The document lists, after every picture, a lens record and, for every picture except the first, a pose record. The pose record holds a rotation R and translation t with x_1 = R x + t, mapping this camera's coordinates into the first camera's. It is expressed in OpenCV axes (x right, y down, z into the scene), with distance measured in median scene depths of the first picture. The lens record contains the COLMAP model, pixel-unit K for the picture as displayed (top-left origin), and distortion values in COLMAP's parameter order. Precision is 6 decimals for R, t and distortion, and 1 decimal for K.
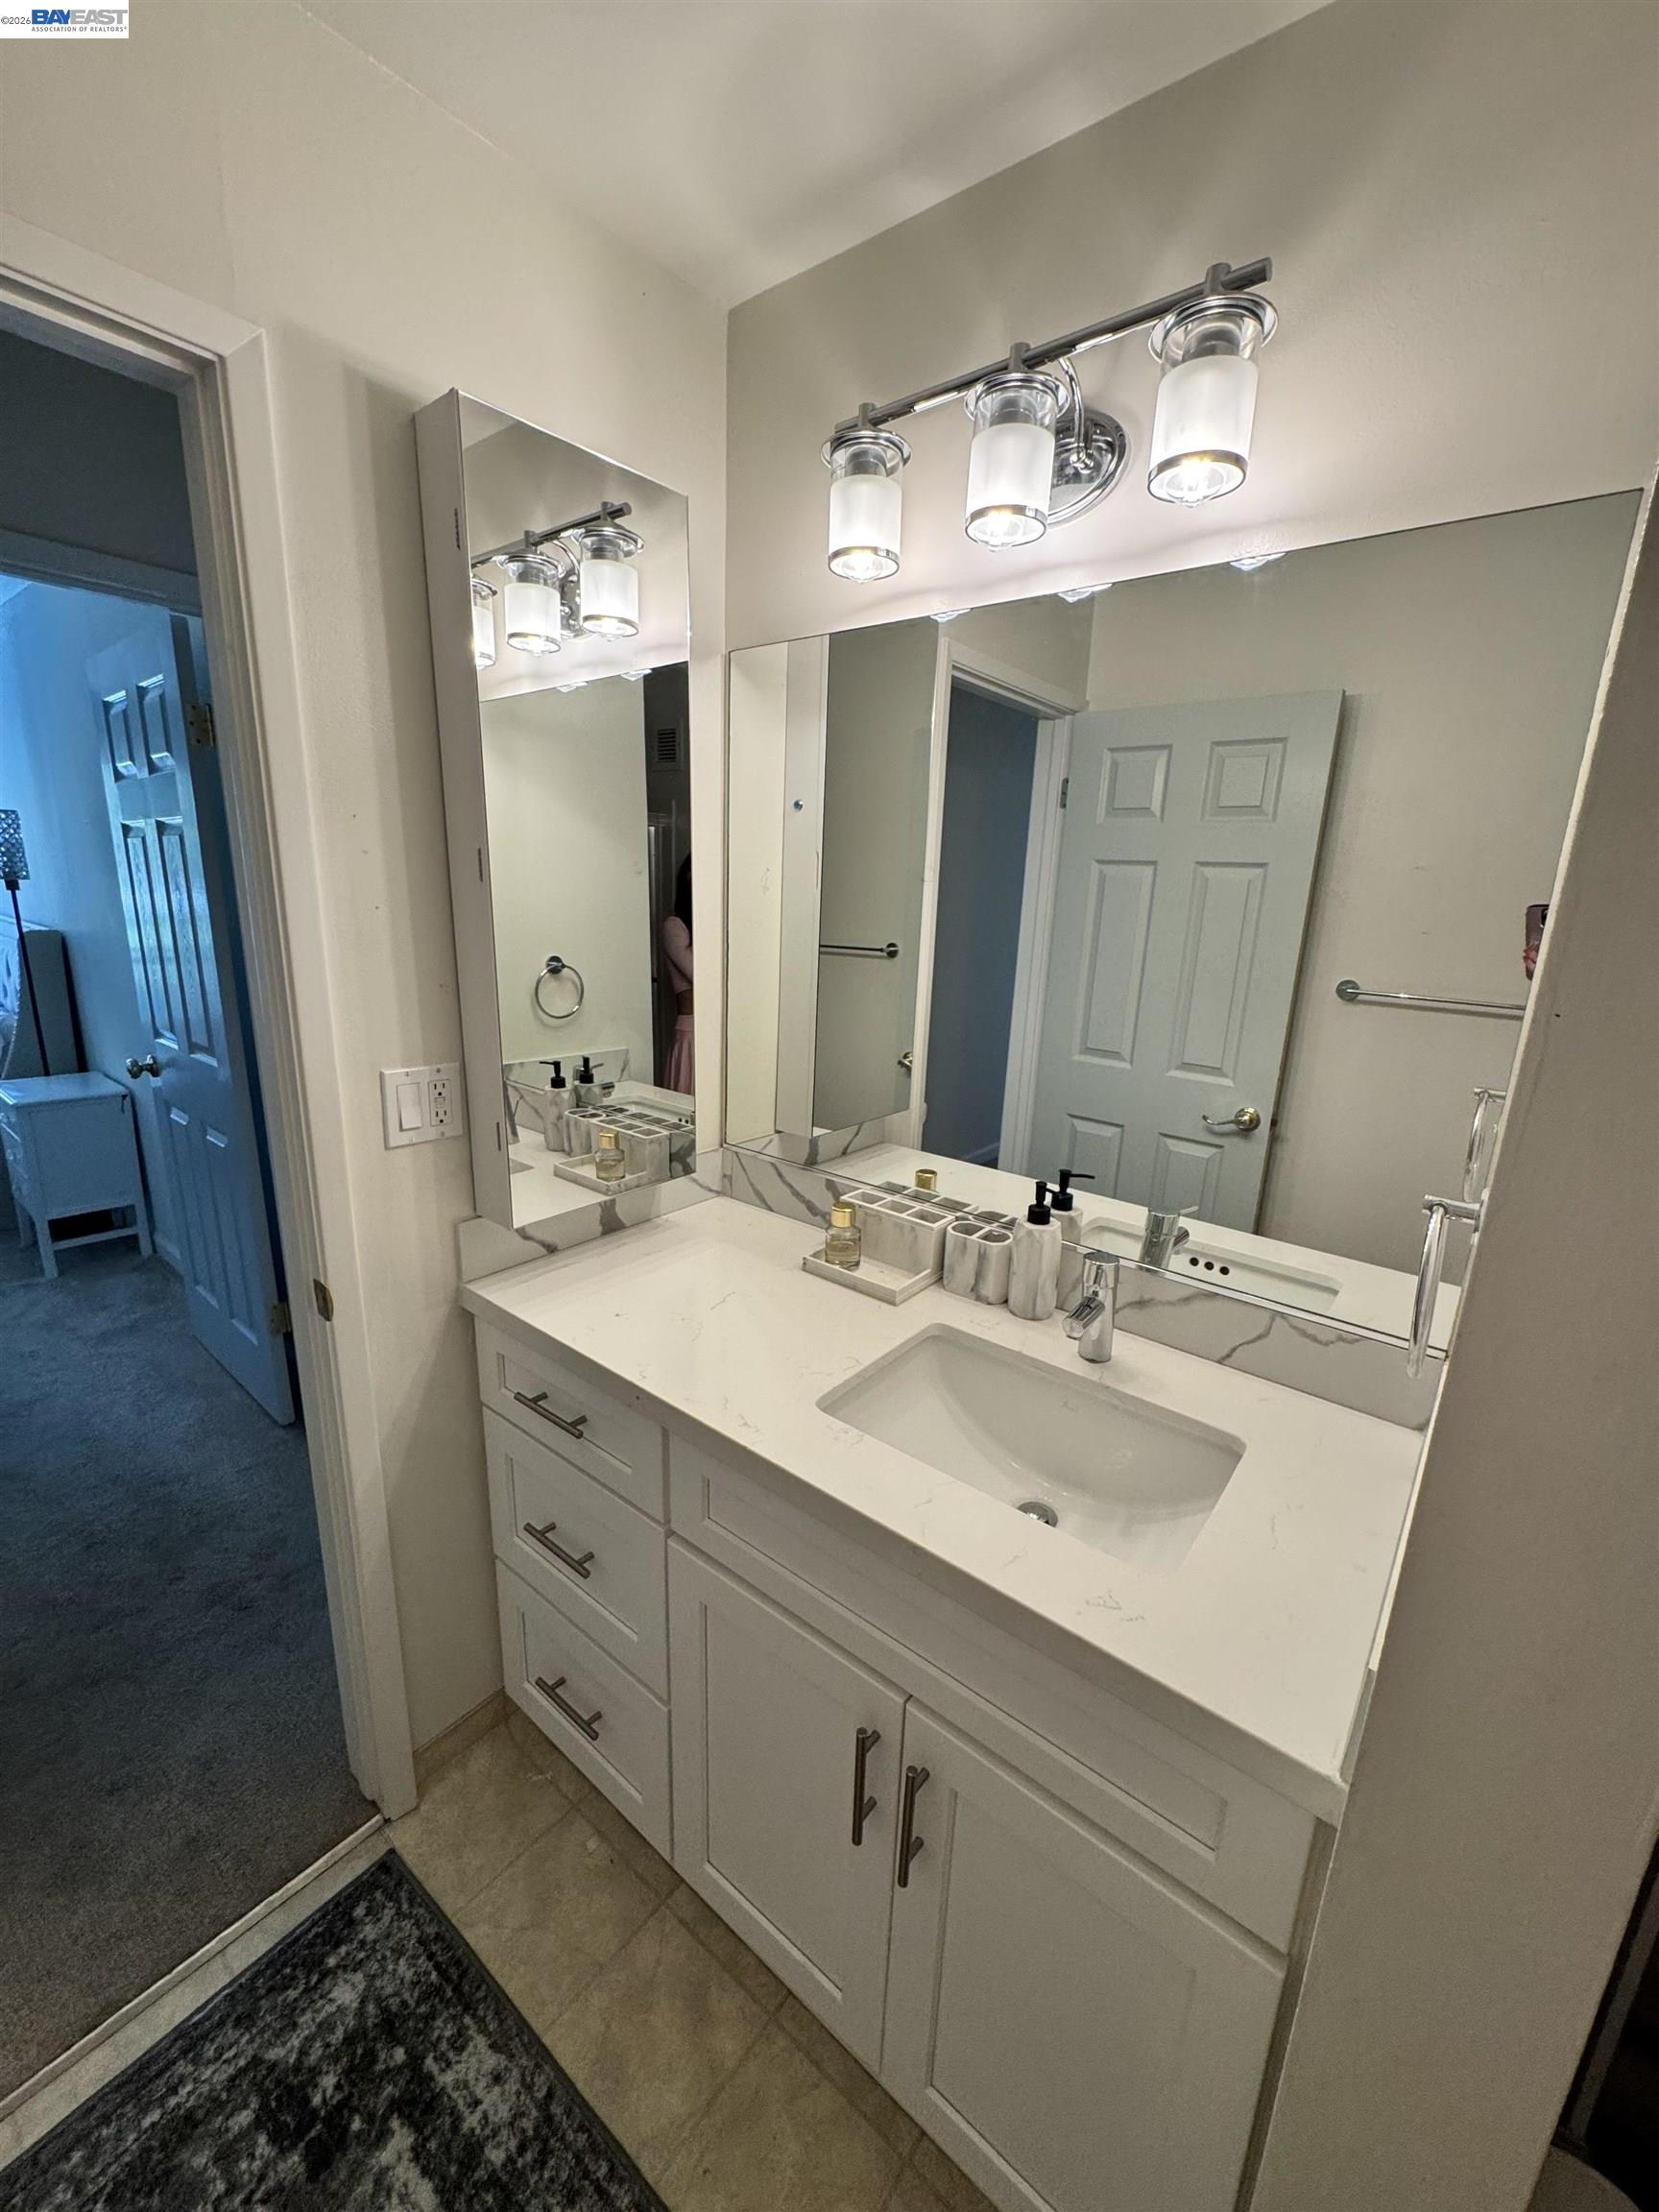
lens RADIAL K [[887.0, 0, 836.1], [0, 887.0, 1106.8], [0, 0, 1]] dist [-0.001358, -0.000222]
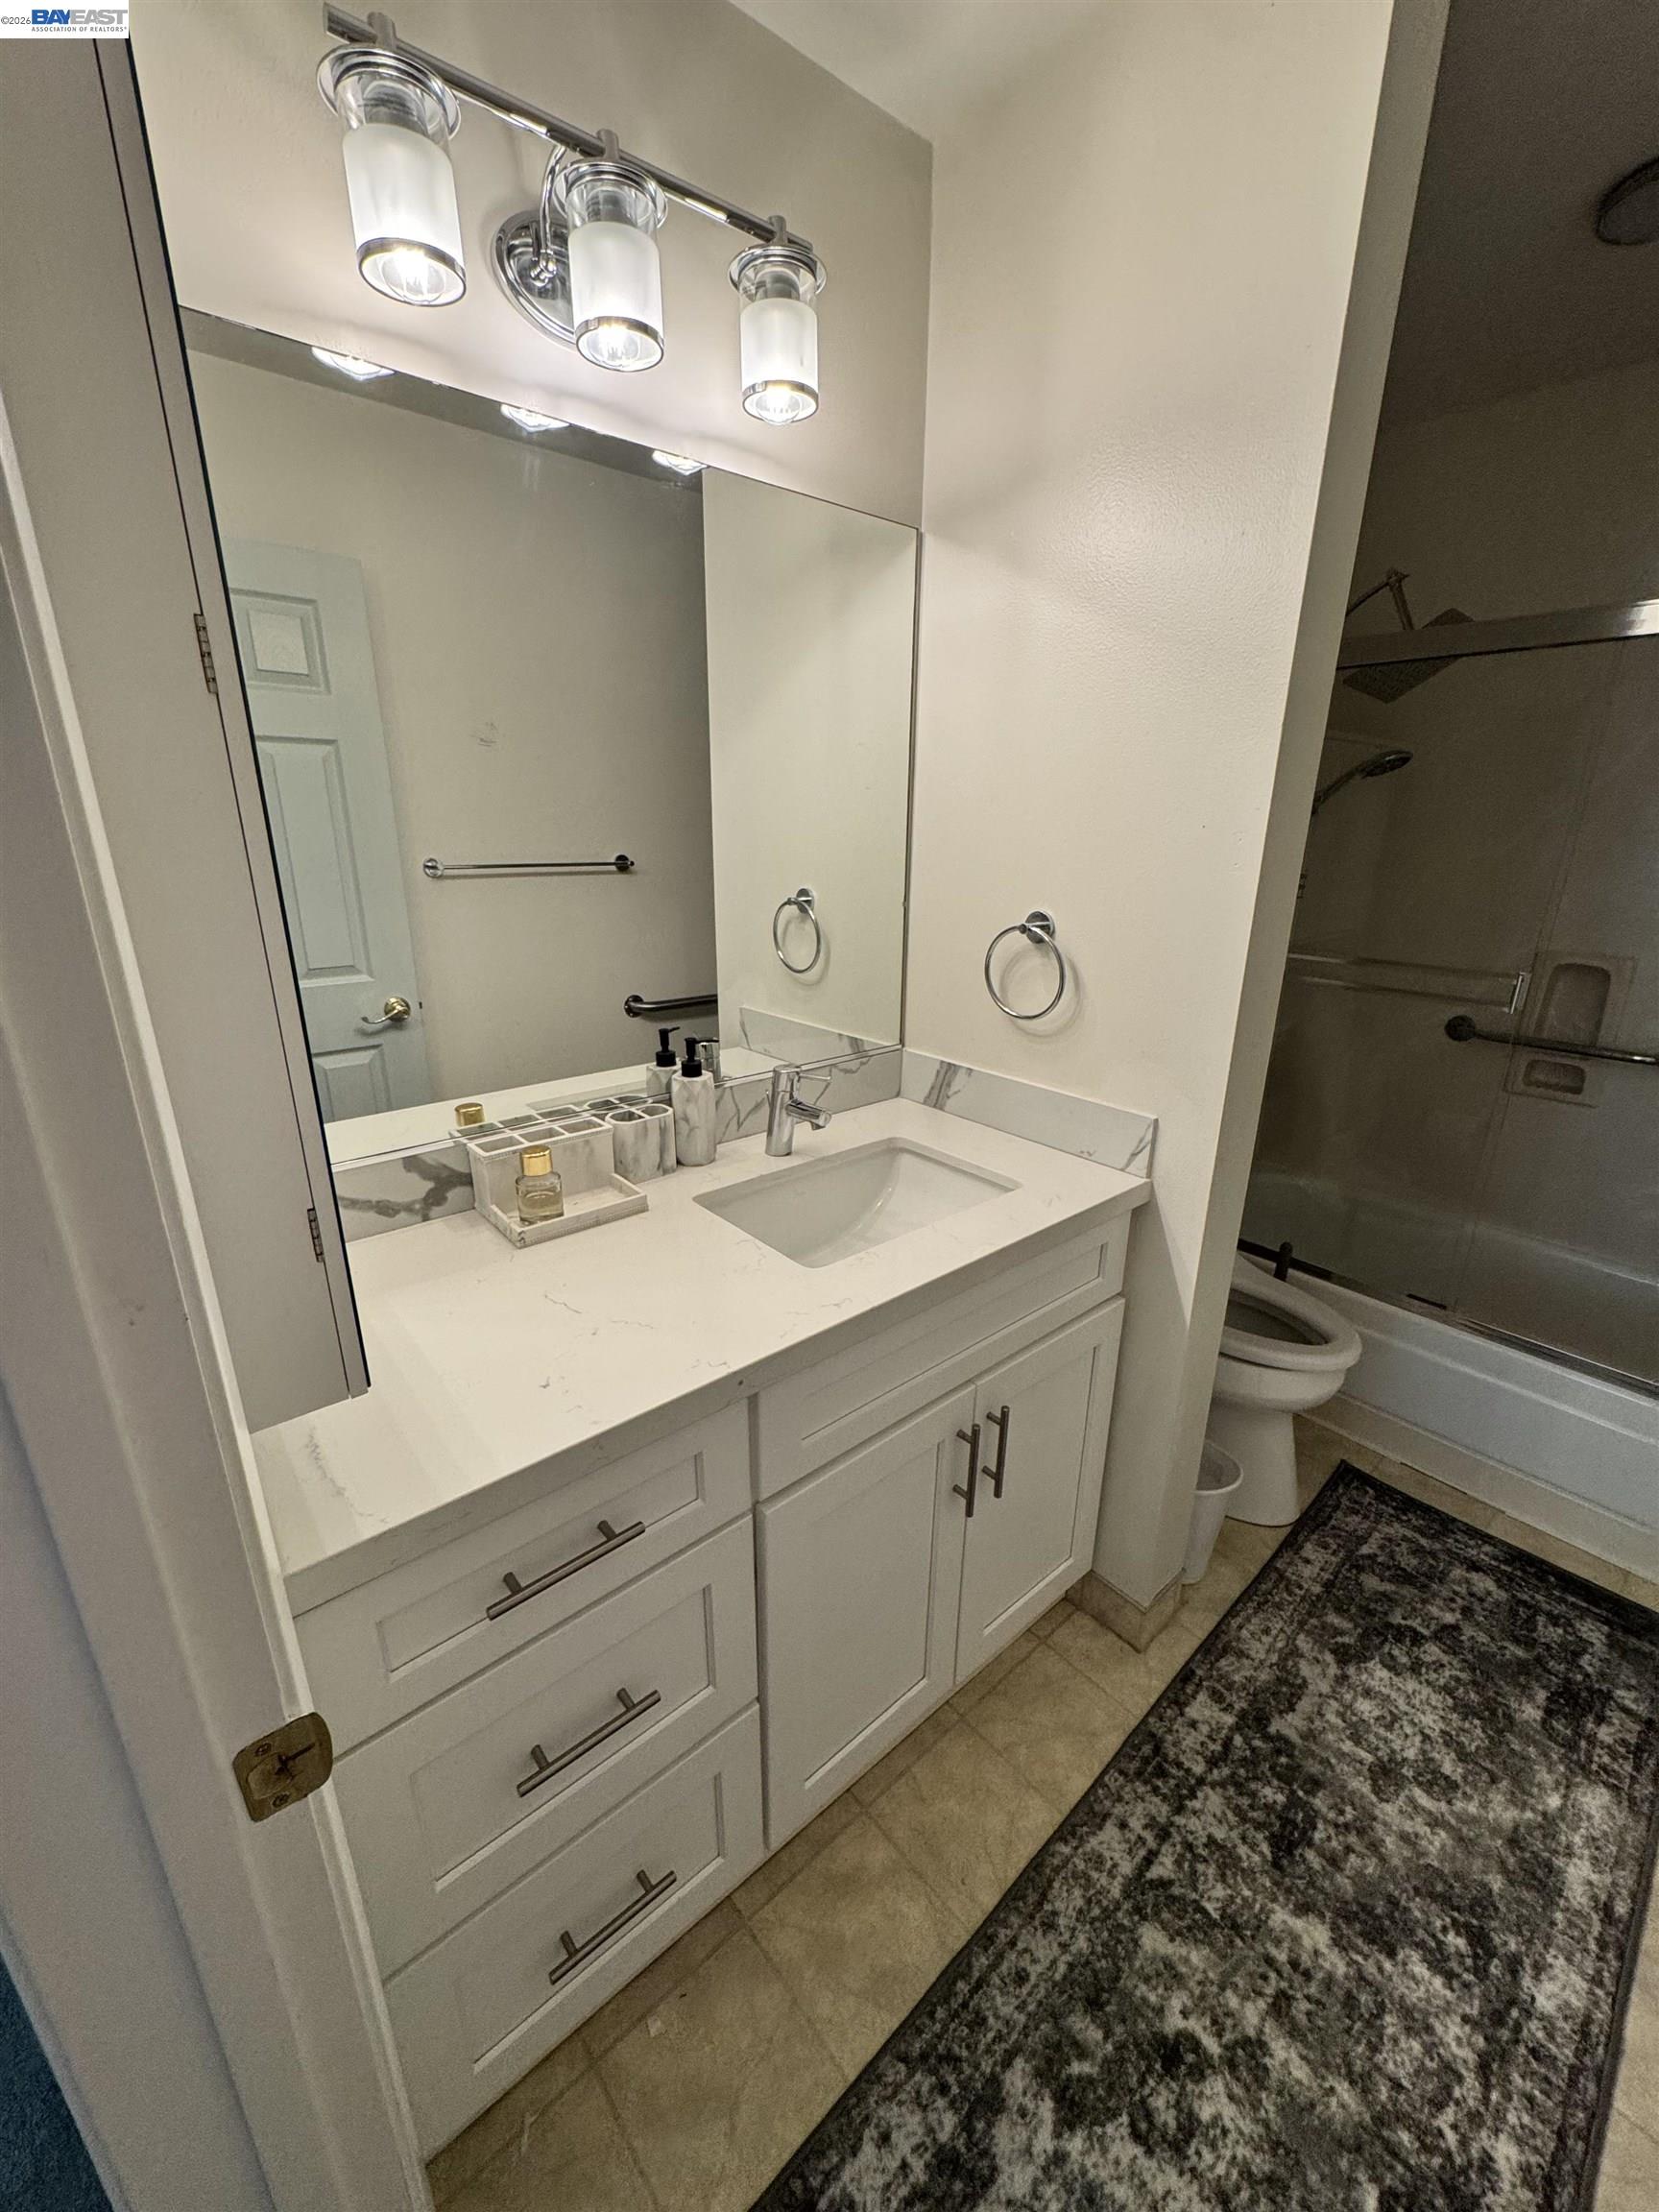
lens RADIAL K [[887.0, 0, 836.1], [0, 887.0, 1106.8], [0, 0, 1]] dist [-0.001358, -0.000222]
pose [[0.180451, -0.335768, 0.924498, -0.778955], [0.237456, 0.926998, 0.290327, -0.110480], [-0.954491, 0.167137, 0.247008, 0.593214]]
